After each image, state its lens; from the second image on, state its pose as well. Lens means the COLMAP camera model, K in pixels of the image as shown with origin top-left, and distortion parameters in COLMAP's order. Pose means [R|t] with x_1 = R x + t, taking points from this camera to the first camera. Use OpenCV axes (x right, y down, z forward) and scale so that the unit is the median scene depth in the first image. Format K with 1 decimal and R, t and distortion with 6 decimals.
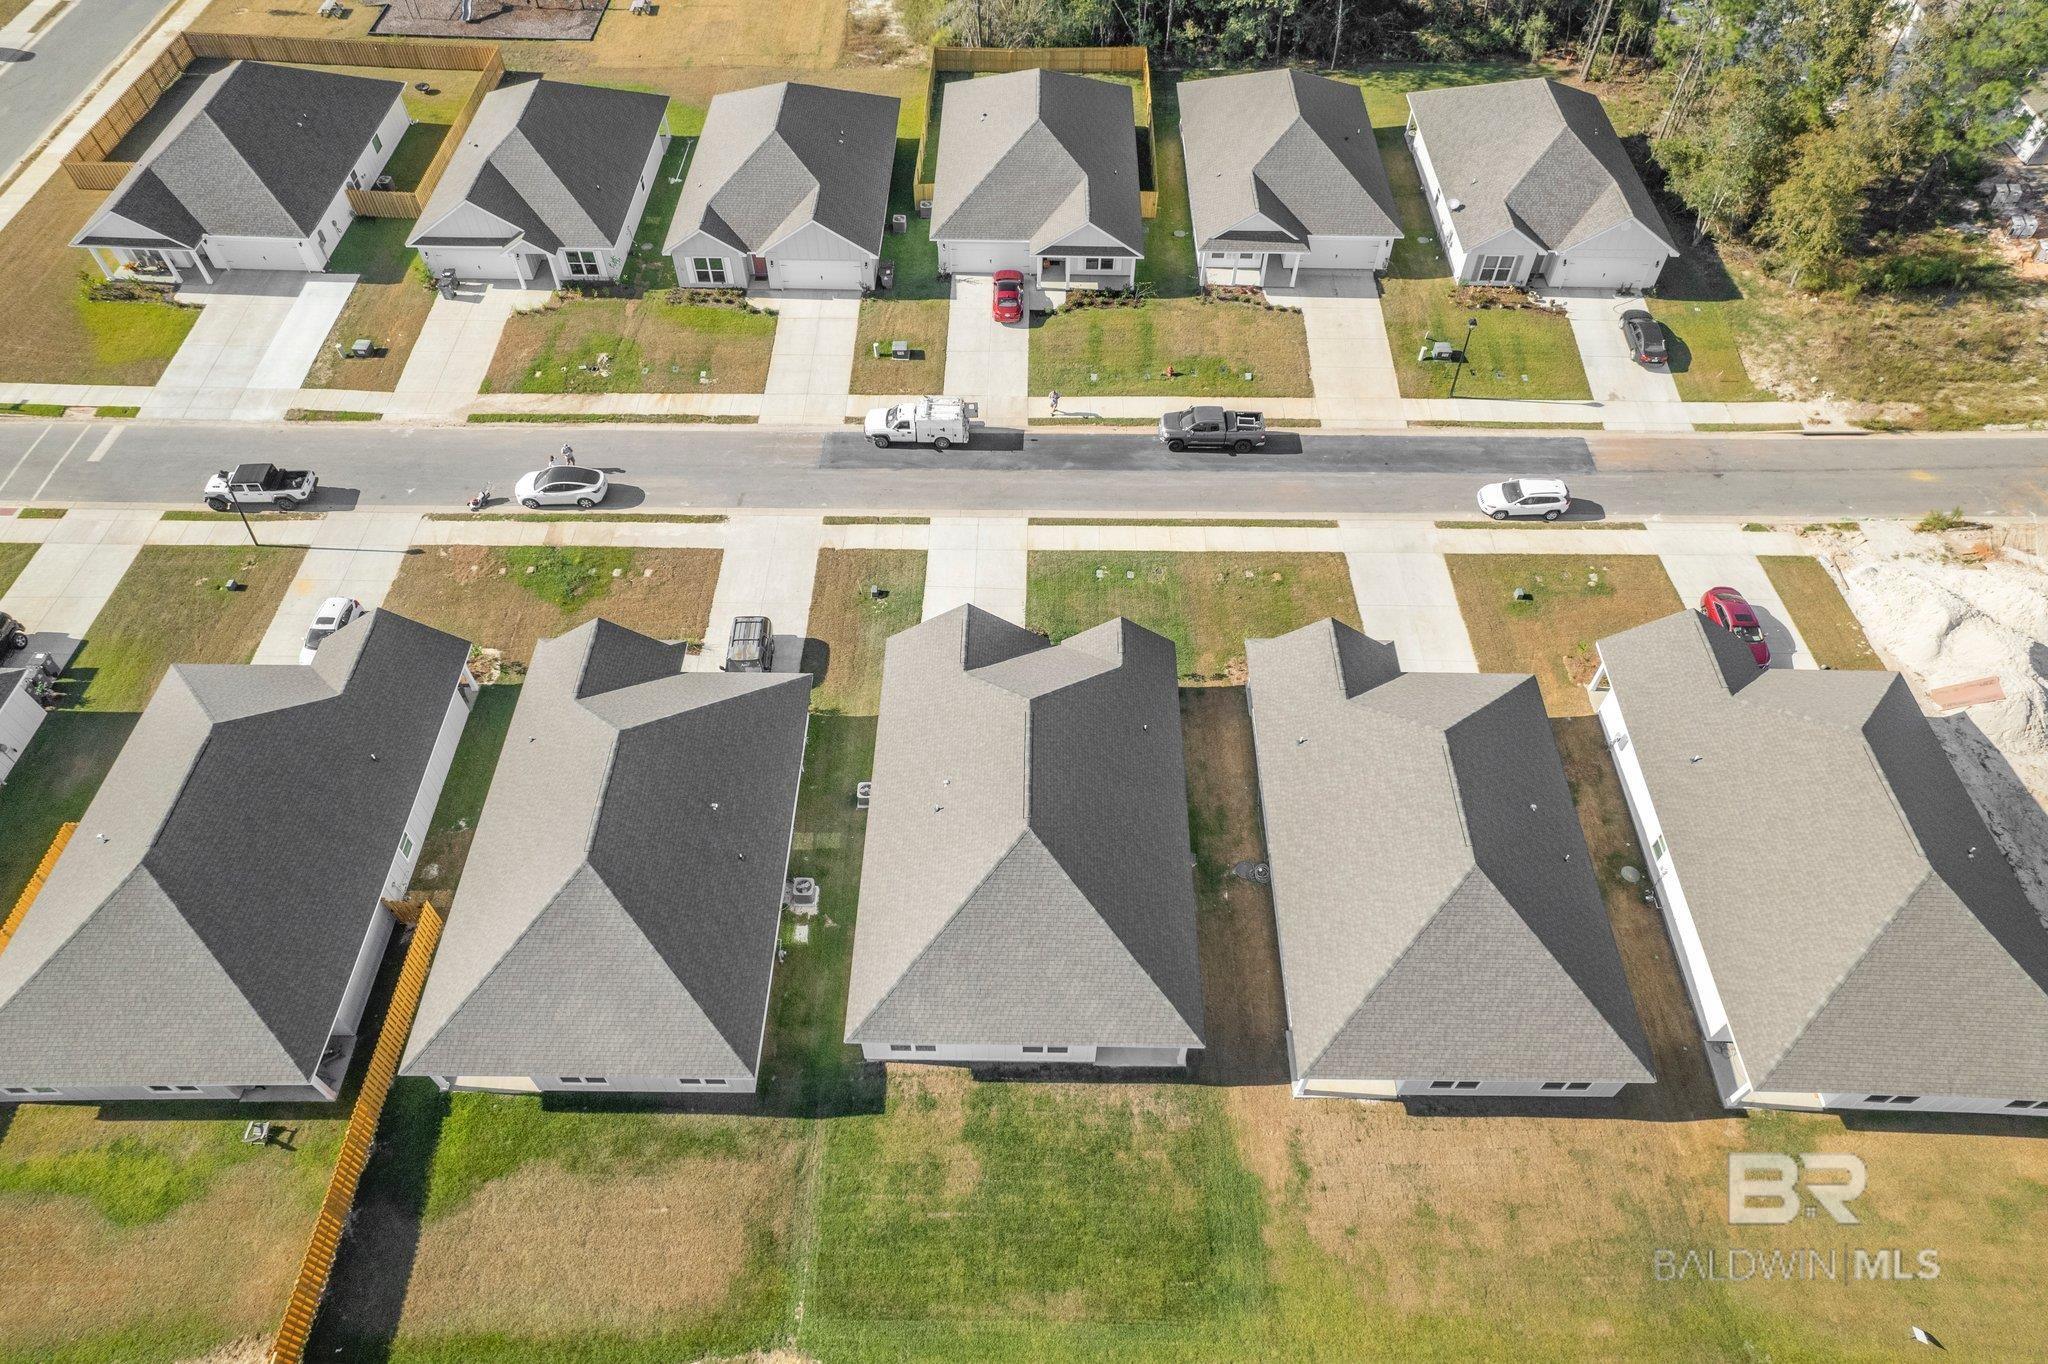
lens RADIAL K [[1305.8, 0, 1039.7], [0, 1305.8, 681.5], [0, 0, 1]] dist [-0.009906, 0.039050]
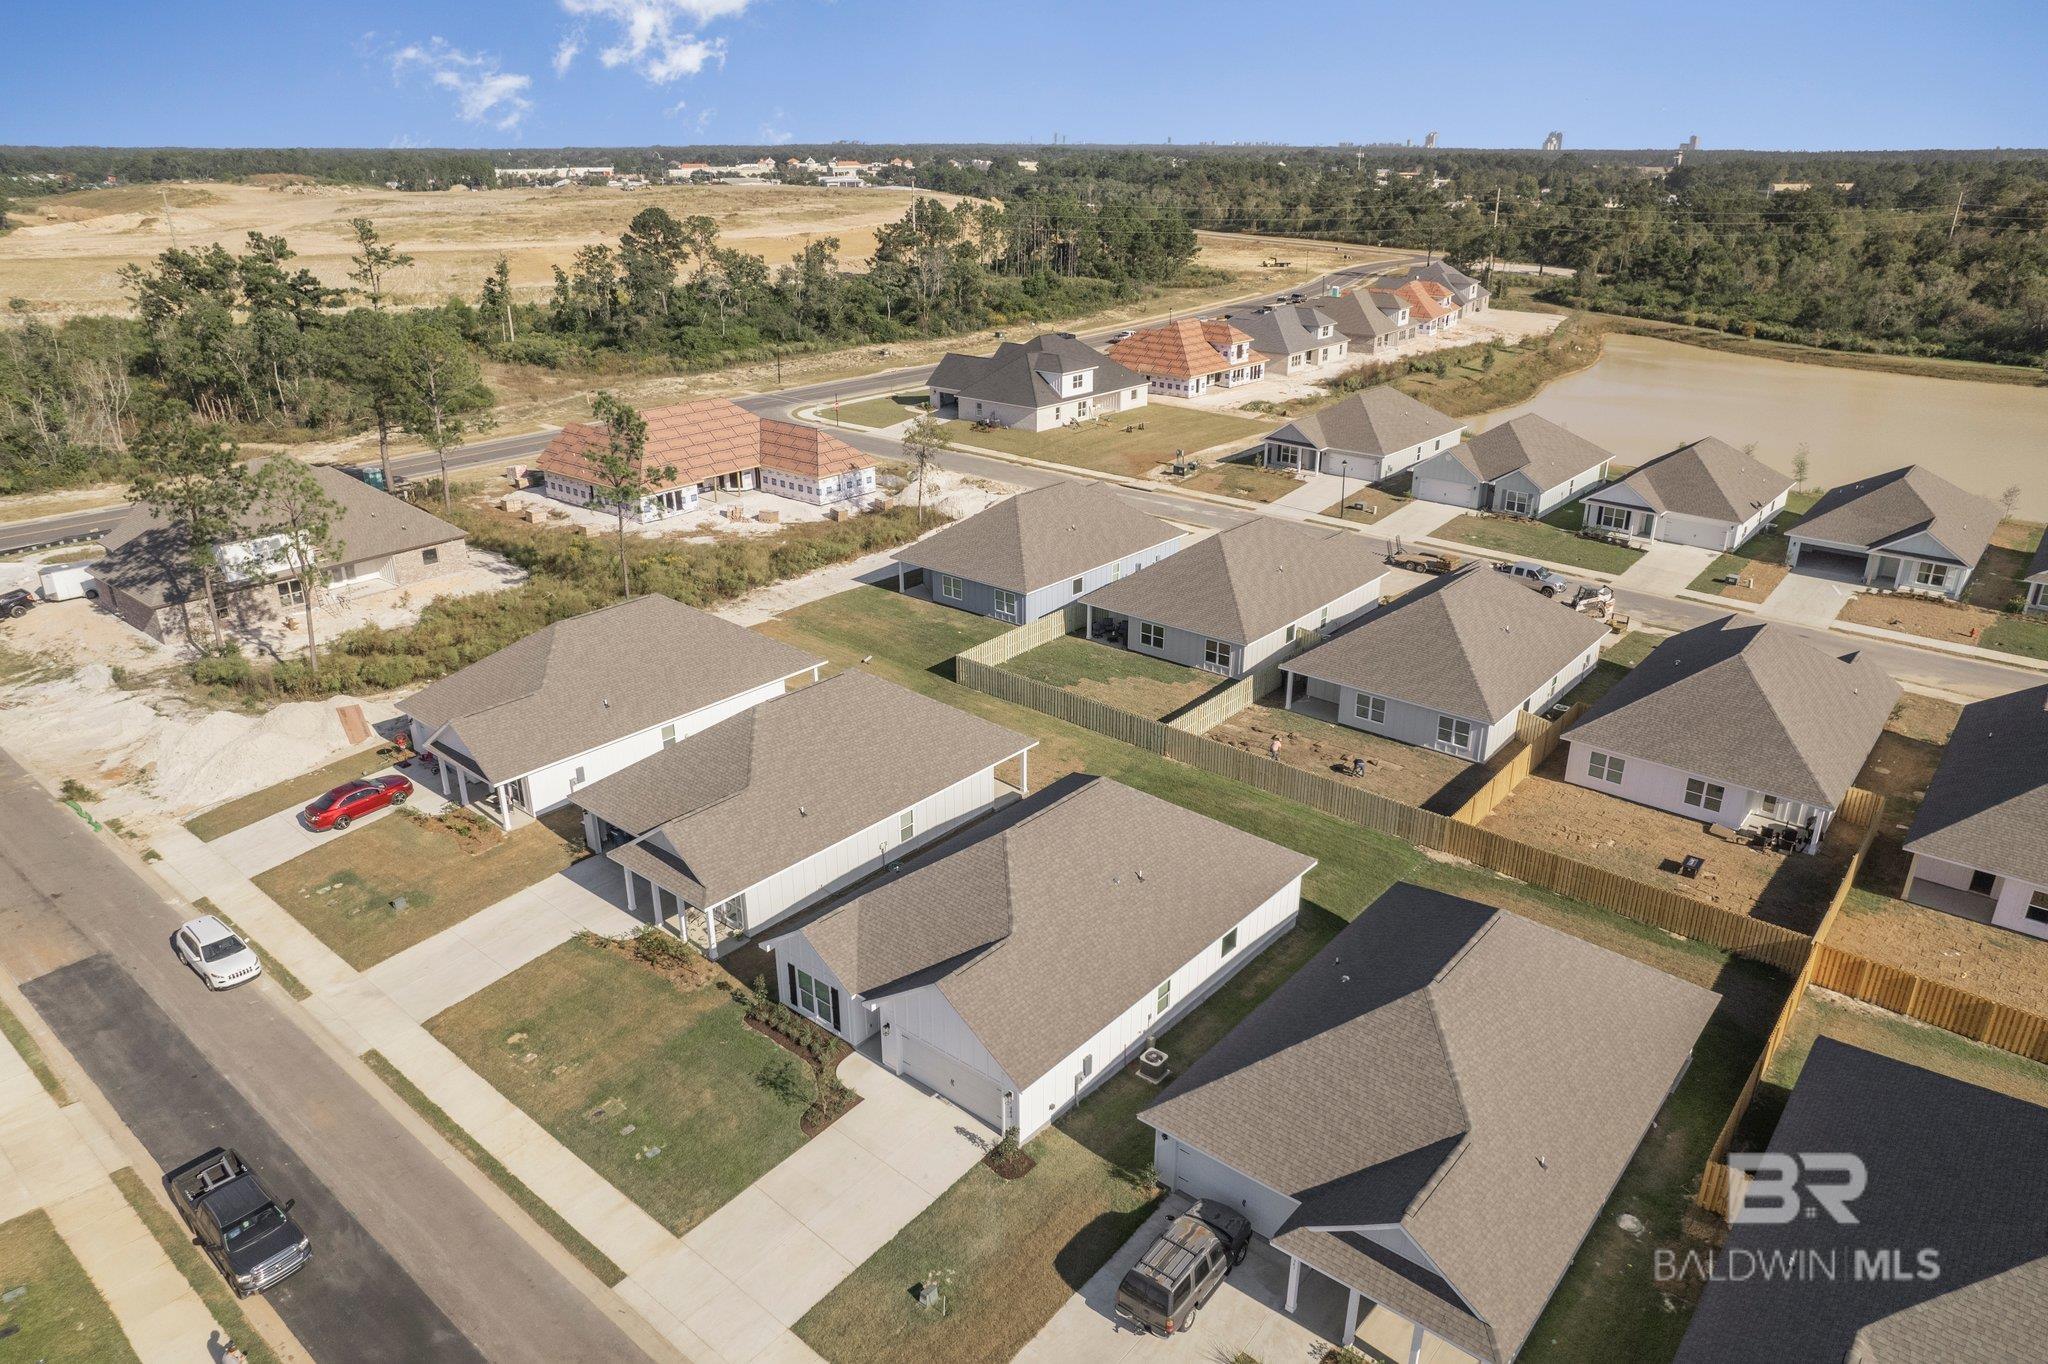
lens RADIAL K [[1319.7, 0, 1040.1], [0, 1319.7, 675.0], [0, 0, 1]] dist [-0.079009, 0.073301]
pose [[-0.773019, -0.253216, 0.581656, -0.533404], [0.487649, 0.349267, 0.800132, -0.748192], [-0.405759, 0.902161, -0.146509, 1.003303]]
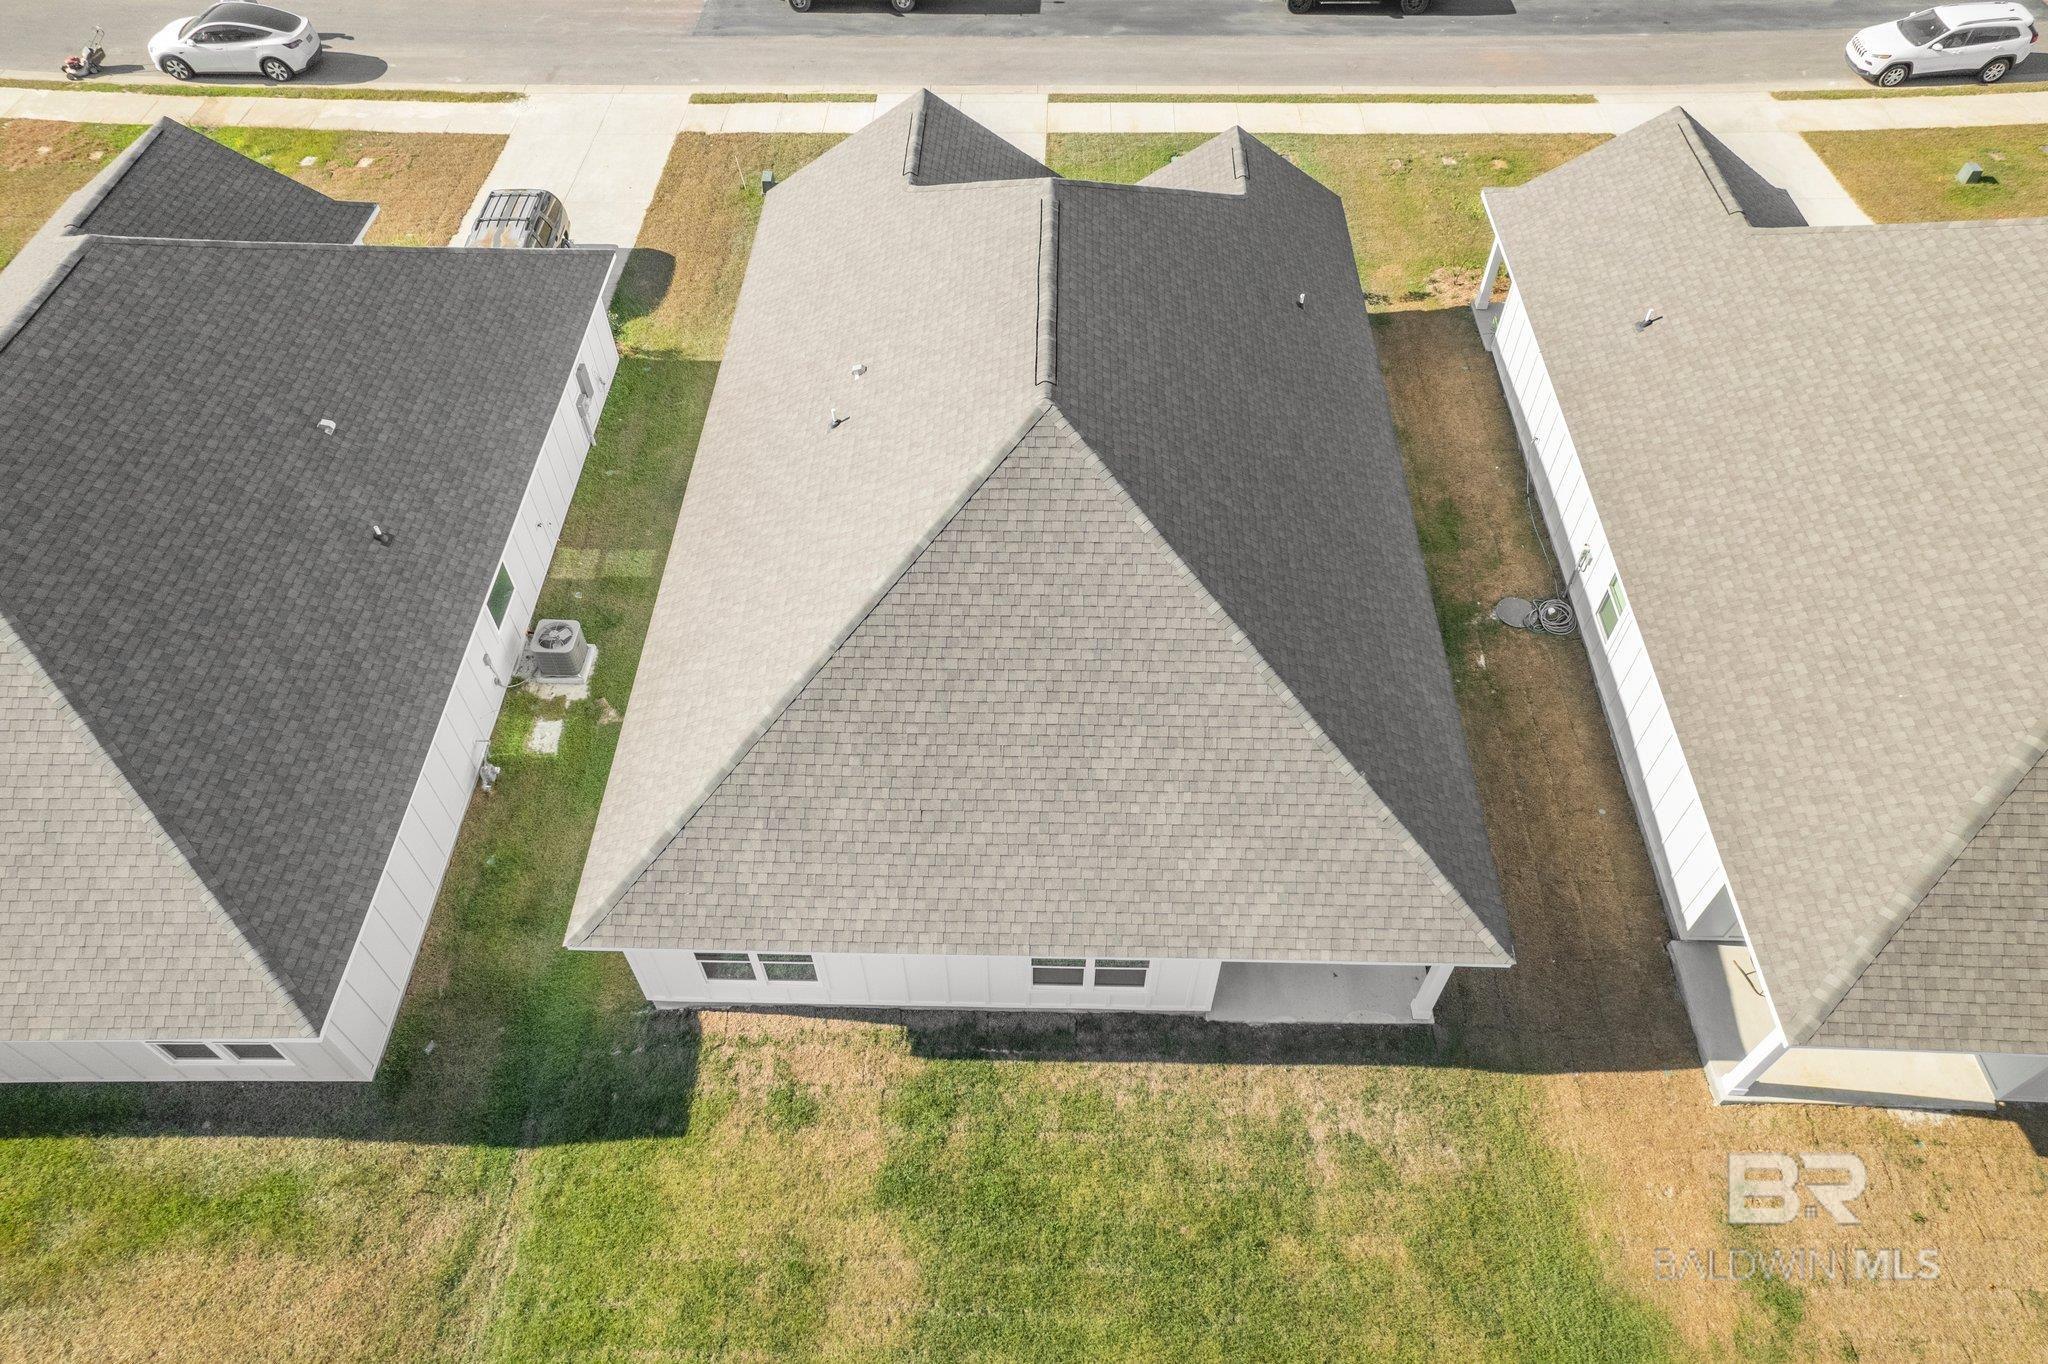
lens RADIAL K [[1345.5, 0, 1036.8], [0, 1345.5, 681.3], [0, 0, 1]] dist [-0.035765, 0.085892]
pose [[0.999841, 0.000425, -0.017806, -0.004133], [-0.000670, 0.999906, -0.013707, 0.182524], [0.017799, 0.013717, 0.999747, 0.544256]]
